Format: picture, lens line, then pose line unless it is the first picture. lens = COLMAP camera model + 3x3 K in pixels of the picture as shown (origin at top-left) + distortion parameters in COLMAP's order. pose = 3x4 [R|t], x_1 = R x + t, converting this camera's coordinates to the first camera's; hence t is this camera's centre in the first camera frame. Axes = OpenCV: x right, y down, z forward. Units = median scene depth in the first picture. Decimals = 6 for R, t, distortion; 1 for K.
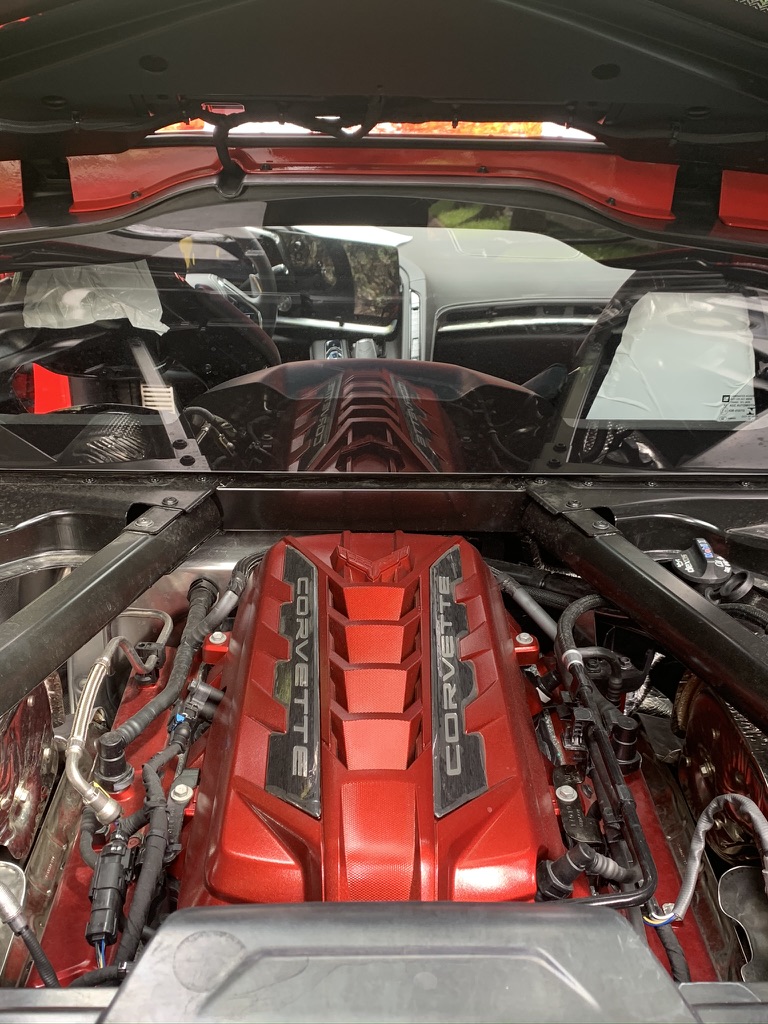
lens RADIAL K [[1054.8, 0, 384.0], [0, 1054.8, 512.0], [0, 0, 1]] dist [-0.001801, -0.005258]
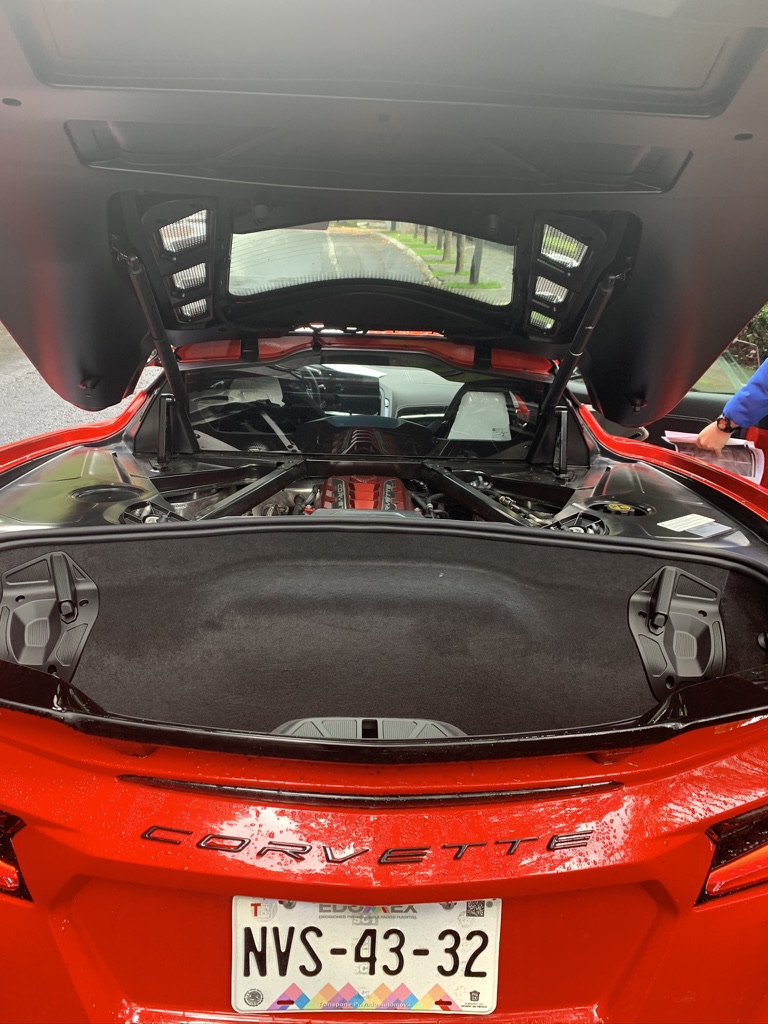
lens RADIAL K [[764.7, 0, 384.0], [0, 764.7, 512.0], [0, 0, 1]] dist [0.000884, -0.000292]
pose [[0.999704, 0.019684, 0.014321, 0.014054], [-0.018445, 0.996460, -0.082019, 0.269139], [-0.015884, 0.081730, 0.996528, -0.943798]]
